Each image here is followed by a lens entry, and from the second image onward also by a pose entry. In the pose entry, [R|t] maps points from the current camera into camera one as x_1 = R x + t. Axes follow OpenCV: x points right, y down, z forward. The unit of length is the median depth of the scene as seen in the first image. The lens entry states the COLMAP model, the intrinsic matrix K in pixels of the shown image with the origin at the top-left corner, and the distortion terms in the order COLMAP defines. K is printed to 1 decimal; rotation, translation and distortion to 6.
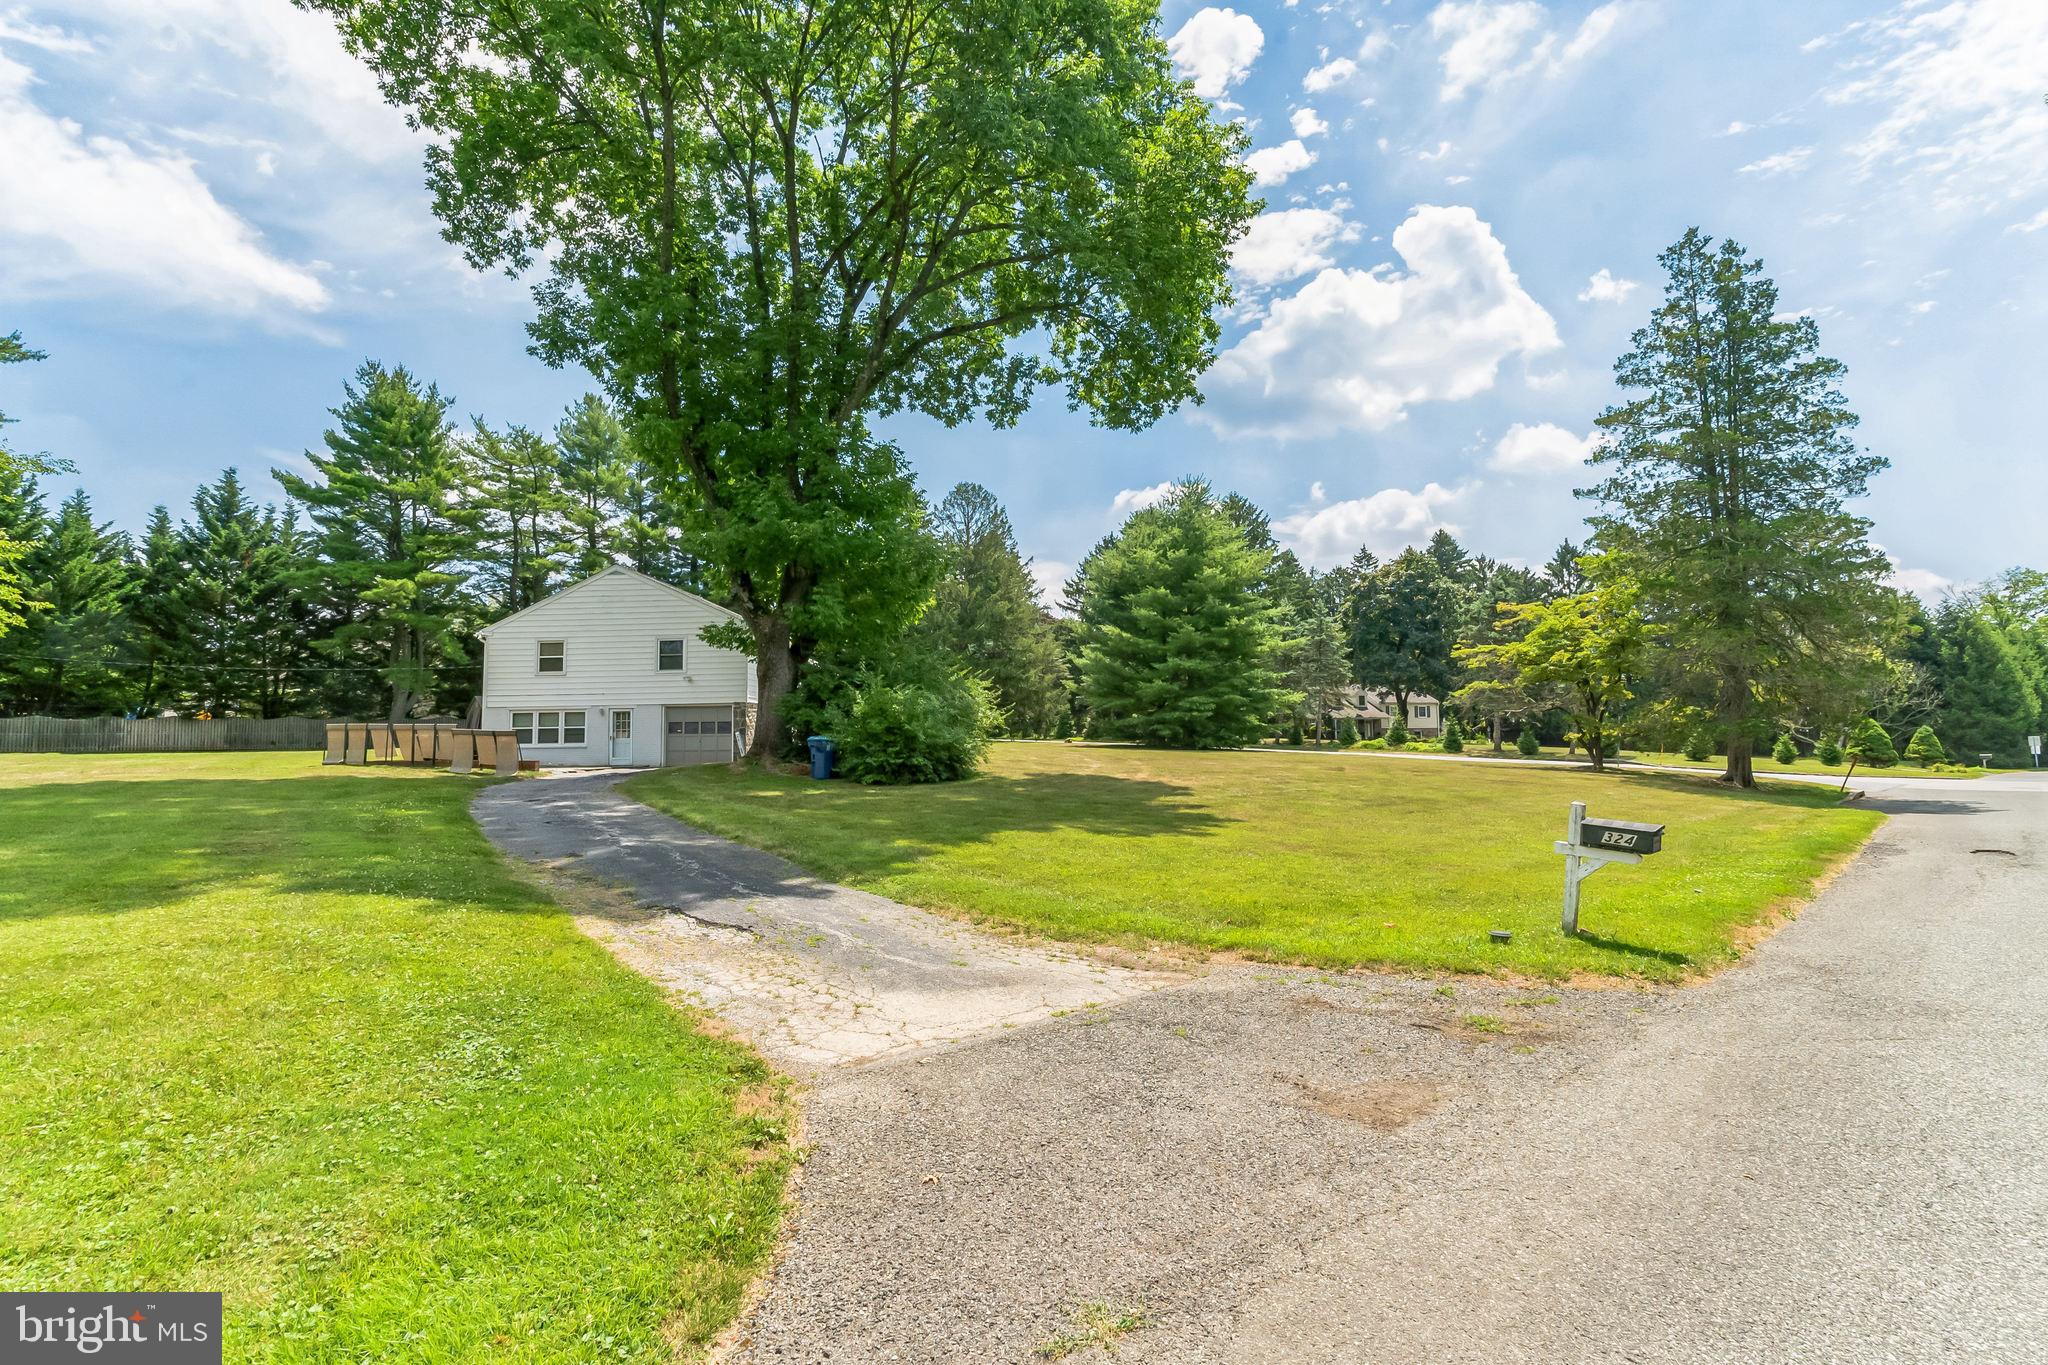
lens RADIAL K [[931.3, 0, 1022.9], [0, 931.3, 691.3], [0, 0, 1]] dist [0.004813, -0.002733]
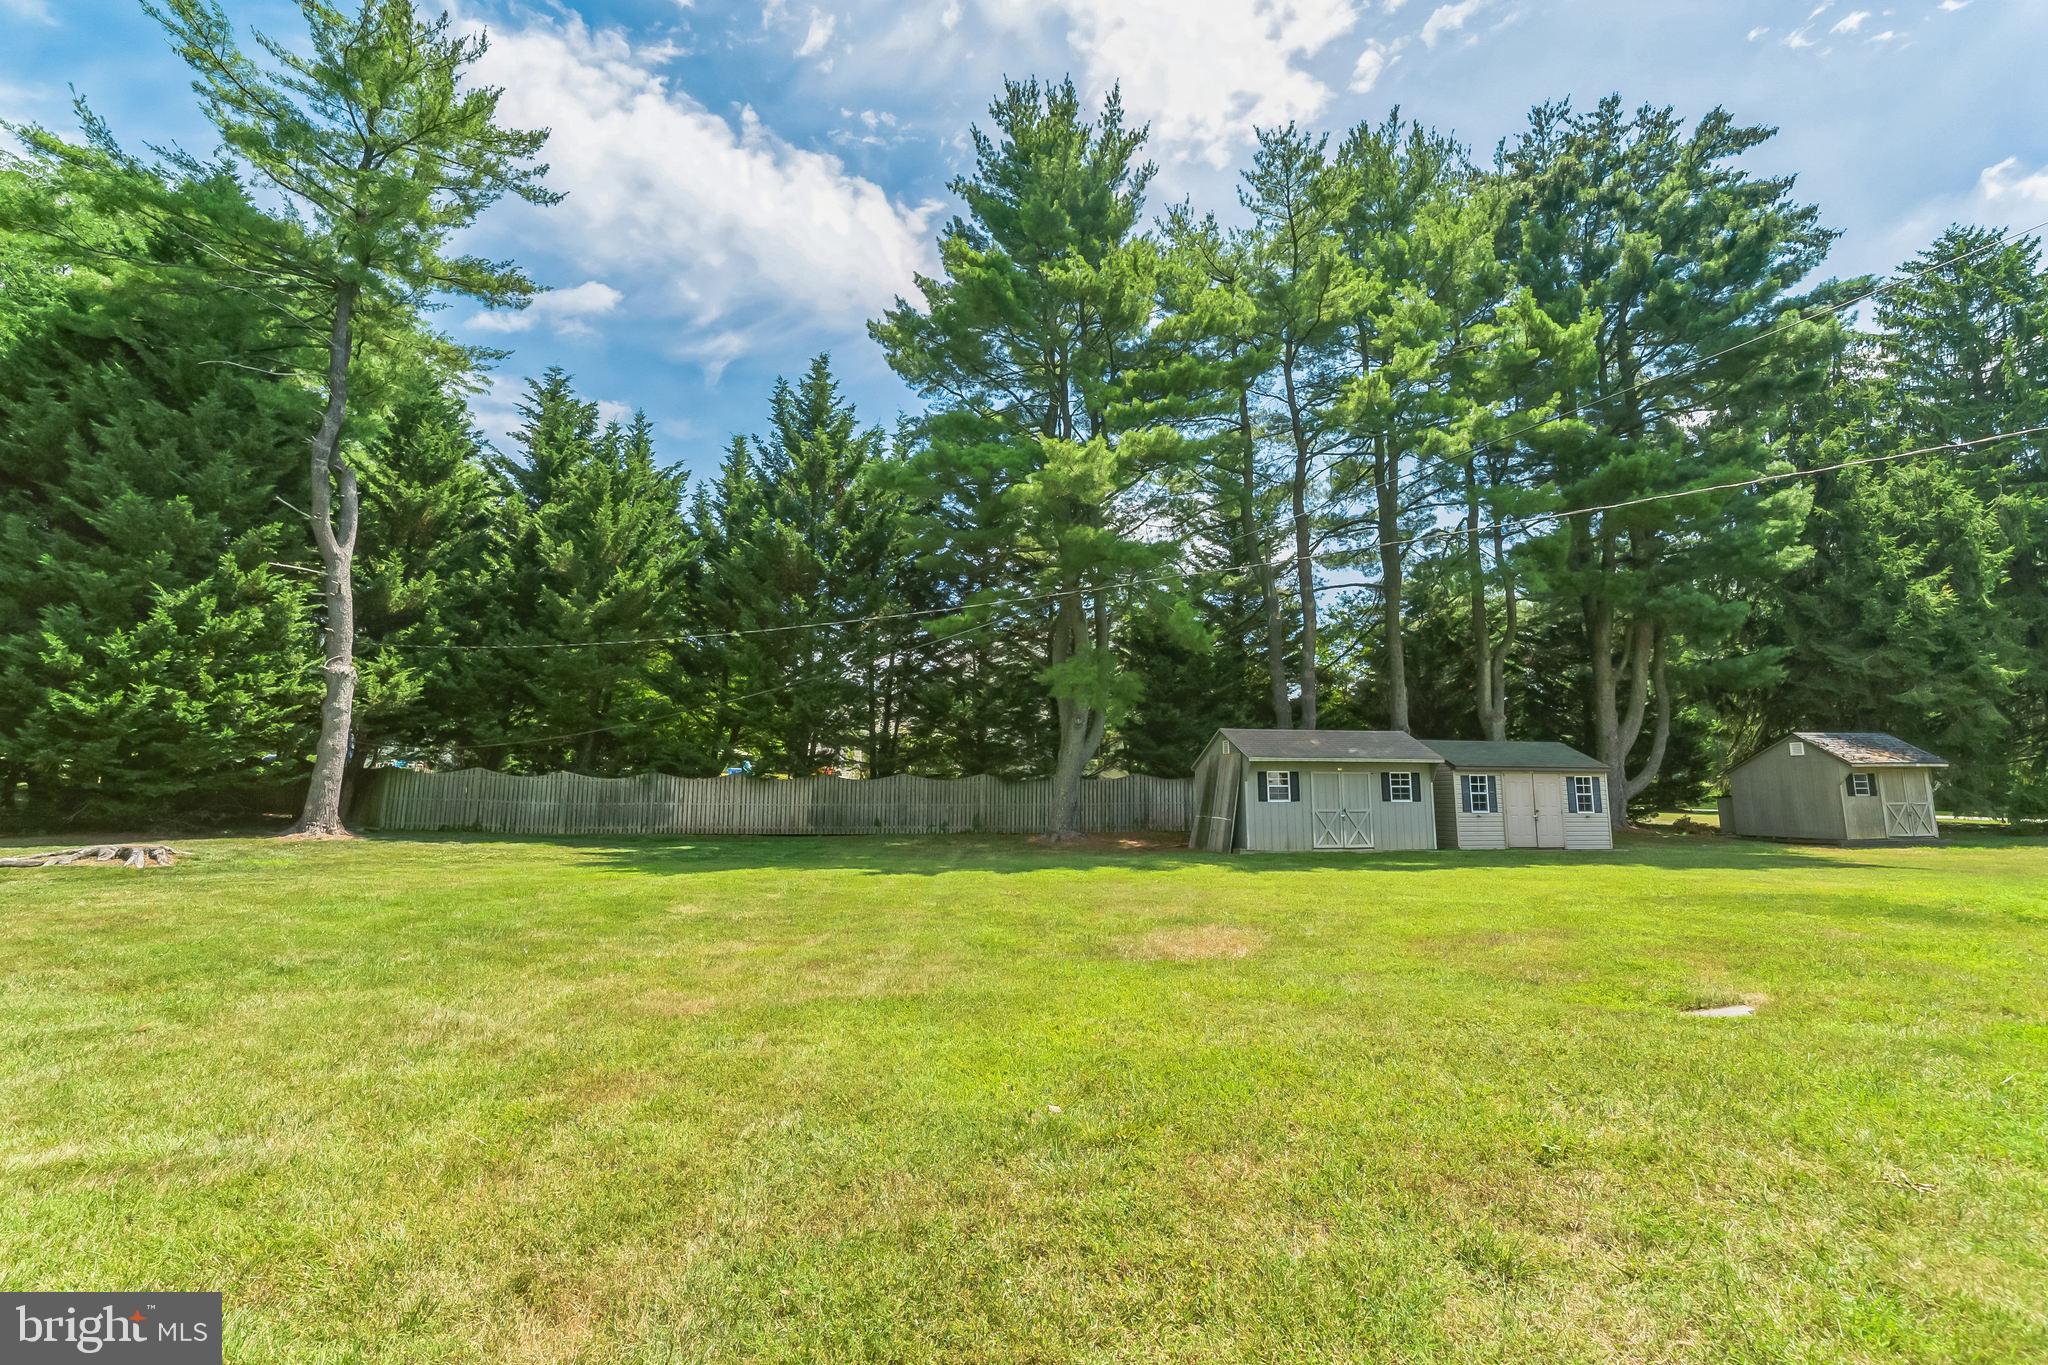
lens RADIAL K [[898.6, 0, 1023.8], [0, 898.6, 676.1], [0, 0, 1]] dist [-0.002353, -0.000963]
pose [[0.826544, -0.071244, -0.558345, -0.638465], [0.021053, 0.995176, -0.095817, 0.033839], [0.562478, 0.067443, 0.824057, 0.897610]]
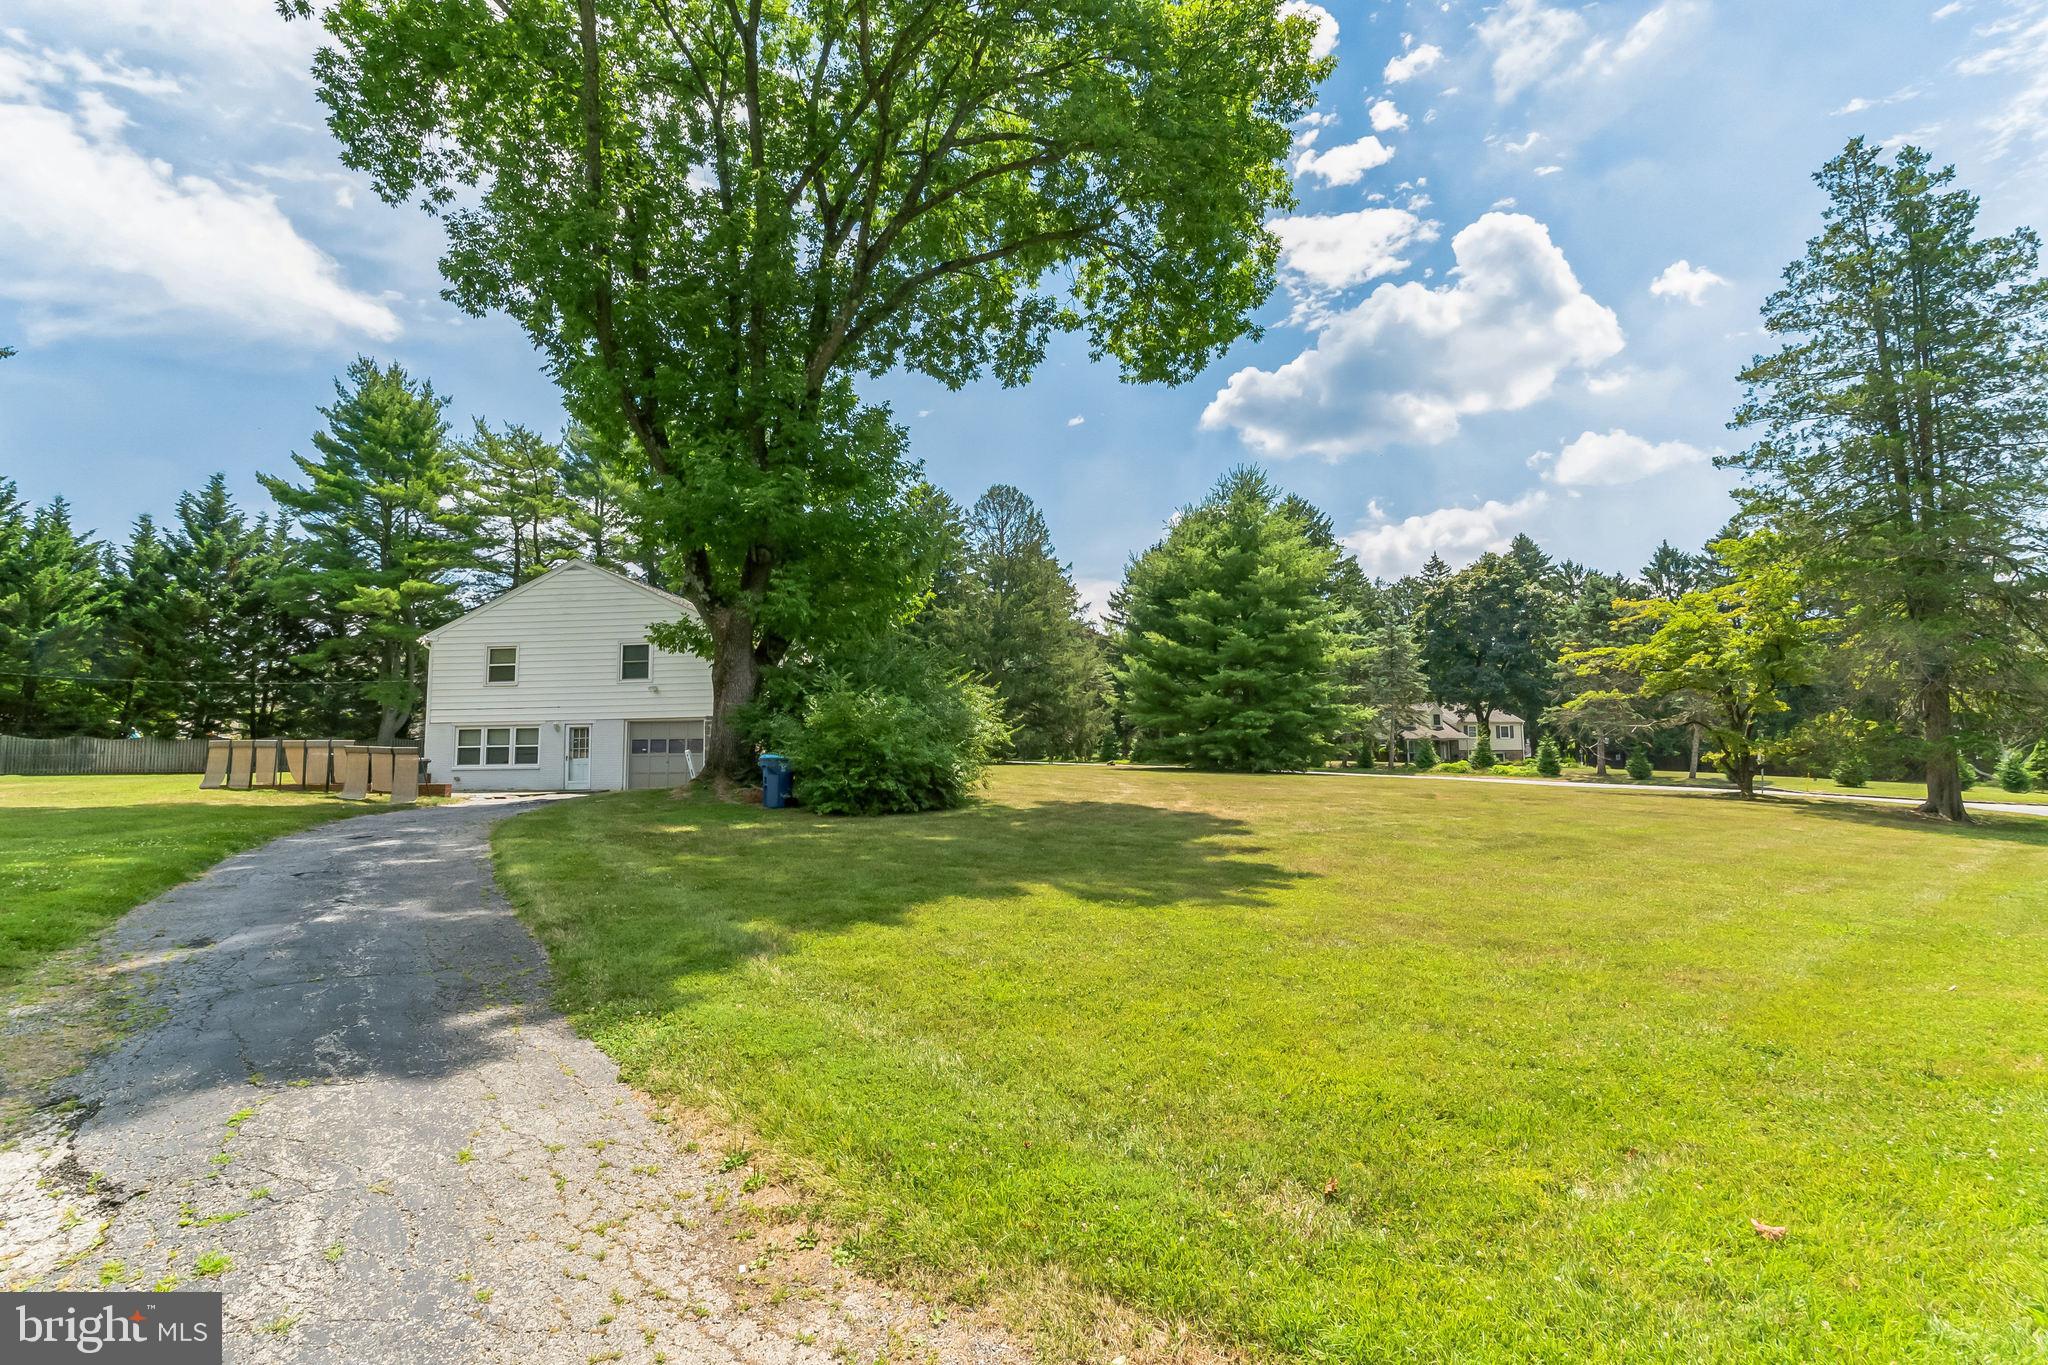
lens RADIAL K [[931.3, 0, 1030.0], [0, 931.3, 694.0], [0, 0, 1]] dist [0.004813, -0.002733]
pose [[0.998665, -0.003069, -0.051555, 0.030177], [0.001883, 0.999733, -0.023037, 0.010954], [0.051612, 0.022909, 0.998404, 0.151502]]
